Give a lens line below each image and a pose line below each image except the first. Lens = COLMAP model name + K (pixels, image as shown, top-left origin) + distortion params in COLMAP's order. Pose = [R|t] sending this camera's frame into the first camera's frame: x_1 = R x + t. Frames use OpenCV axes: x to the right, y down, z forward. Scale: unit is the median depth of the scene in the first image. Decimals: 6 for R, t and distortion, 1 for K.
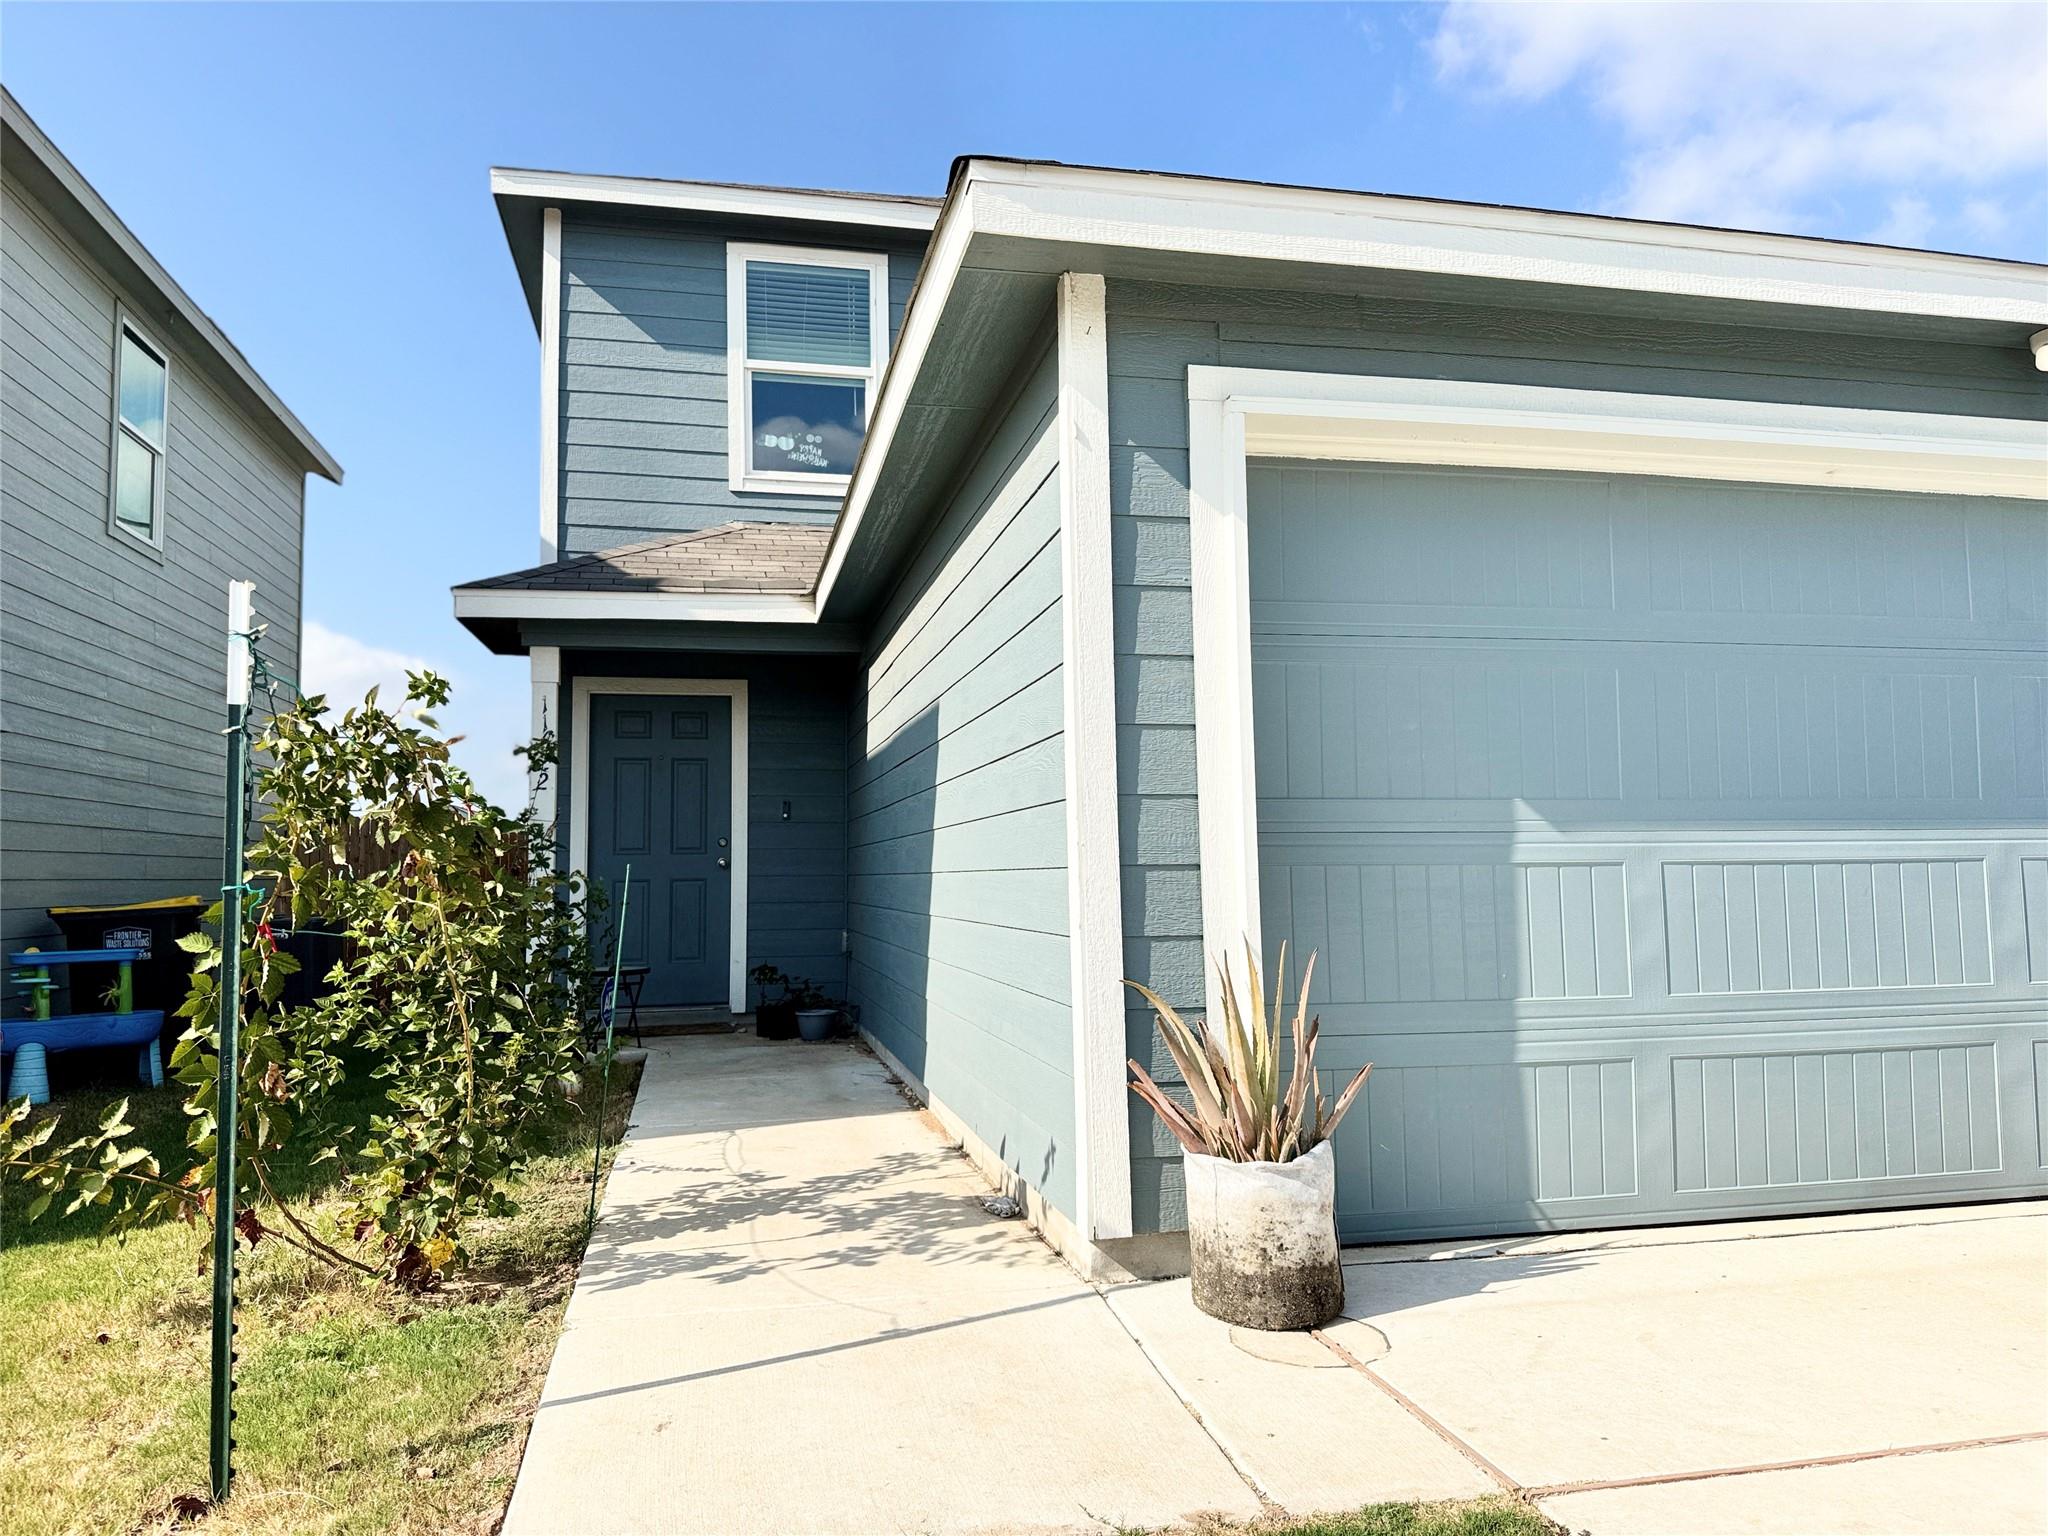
lens RADIAL K [[1440.7, 0, 1029.5], [0, 1440.7, 768.9], [0, 0, 1]] dist [0.043217, -0.057020]
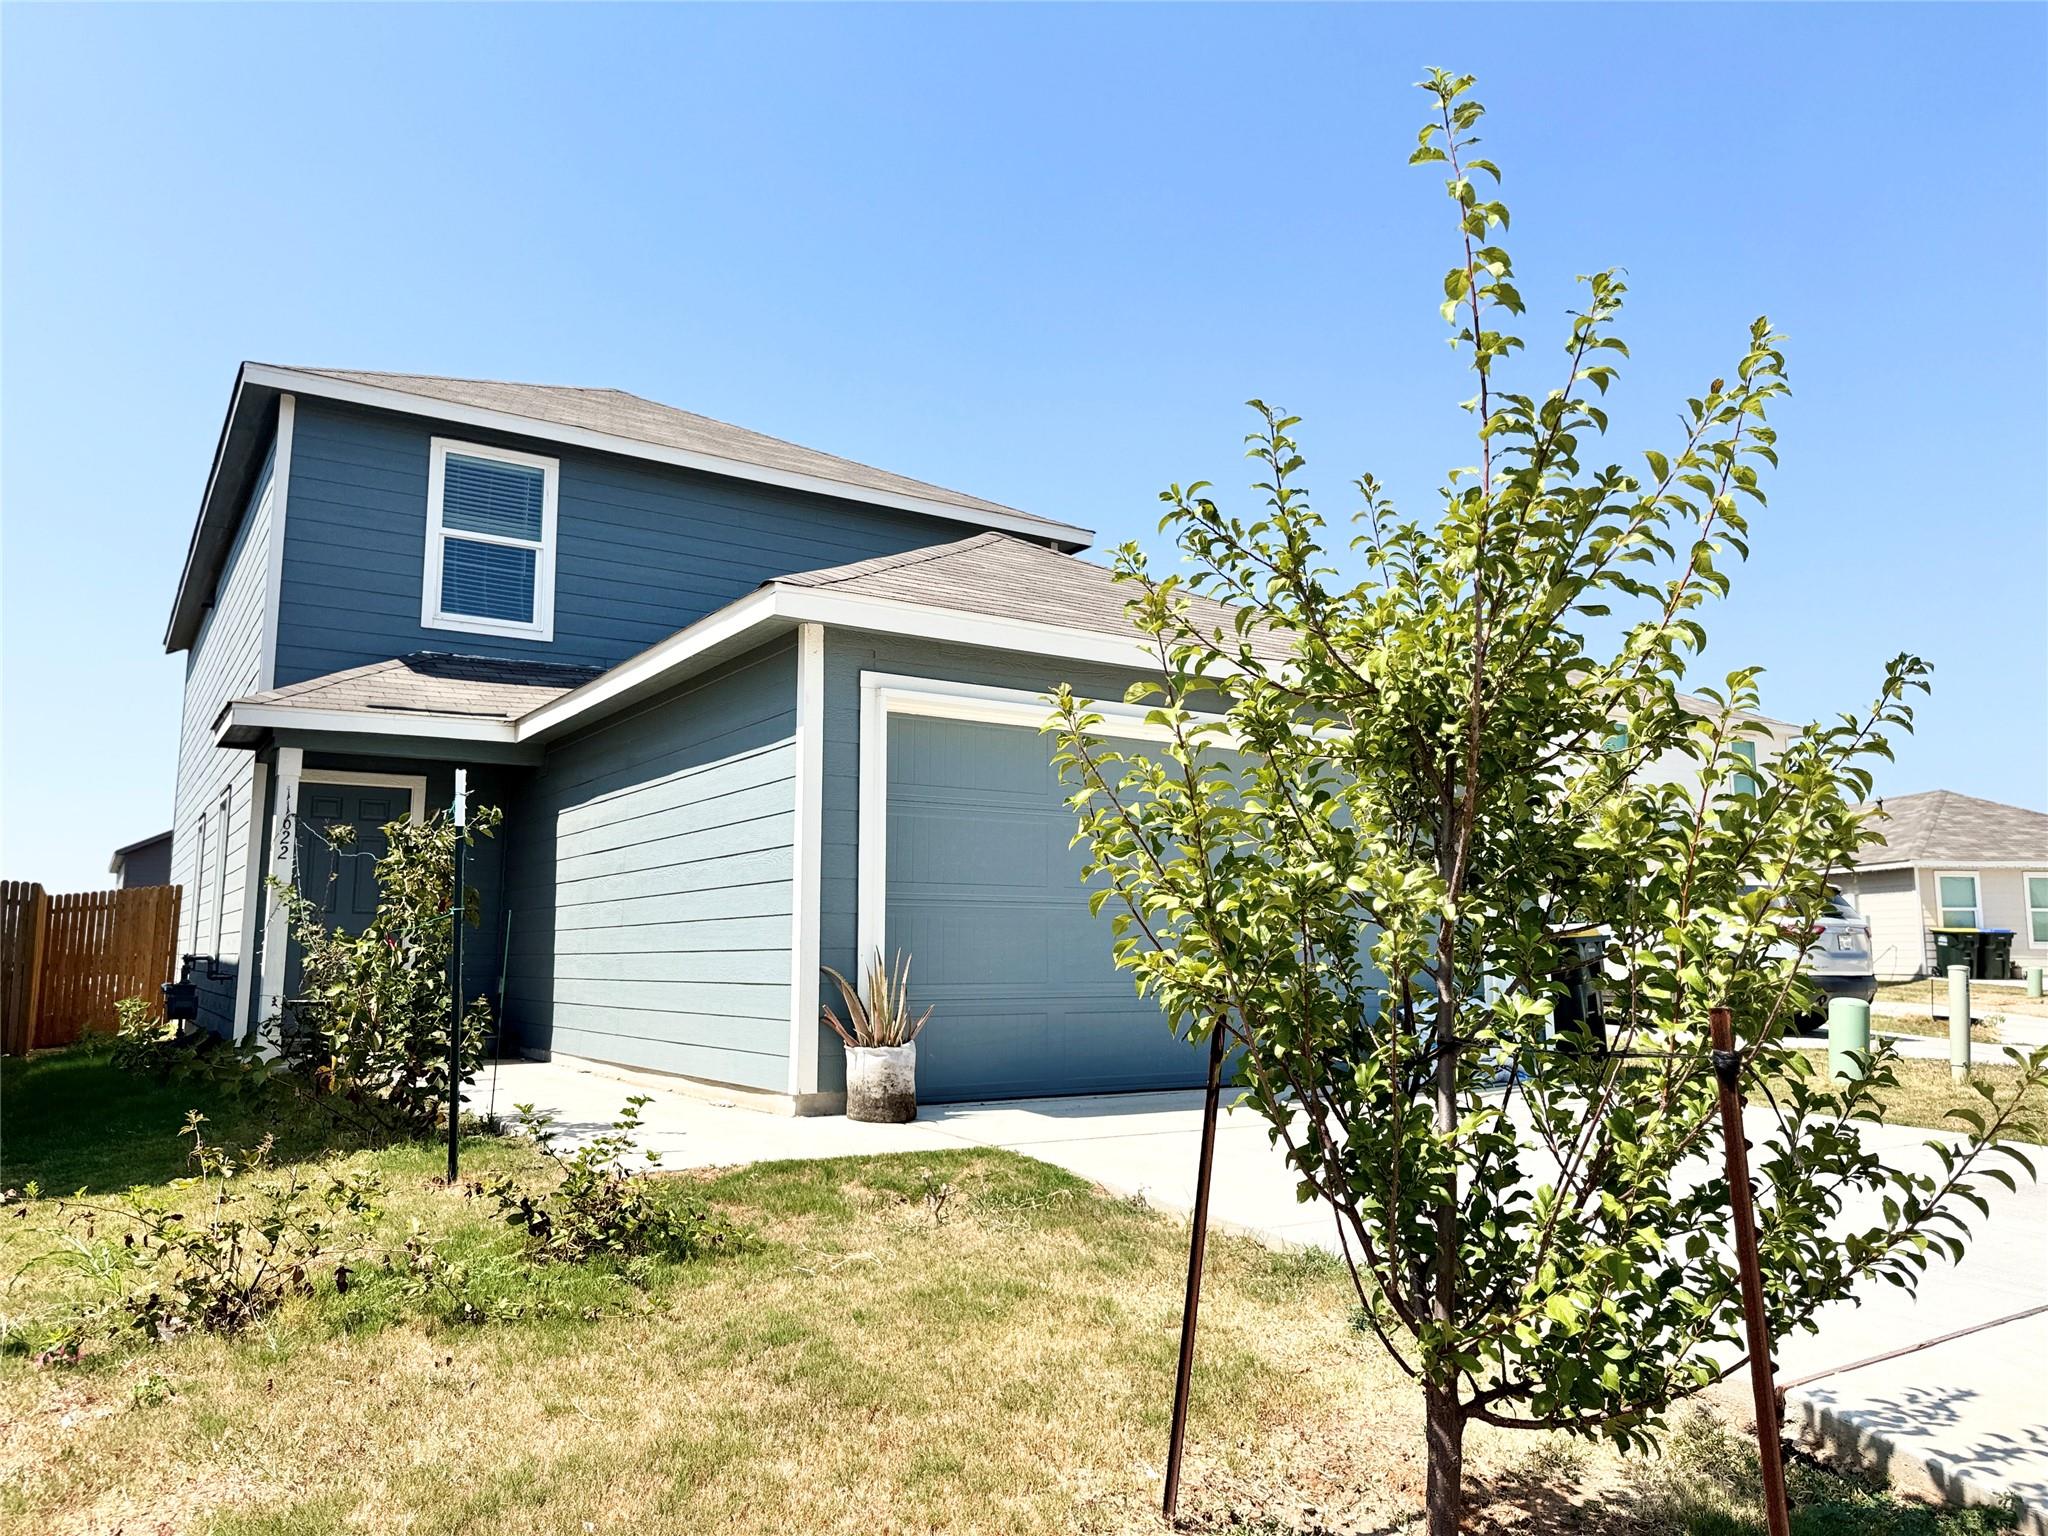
lens RADIAL K [[1440.7, 0, 1048.1], [0, 1440.7, 726.3], [0, 0, 1]] dist [0.043217, -0.057020]
pose [[0.932525, 0.068606, 0.354528, -0.365574], [-0.037054, 0.994783, -0.095041, -0.012946], [-0.359199, 0.075492, 0.930203, -1.015788]]
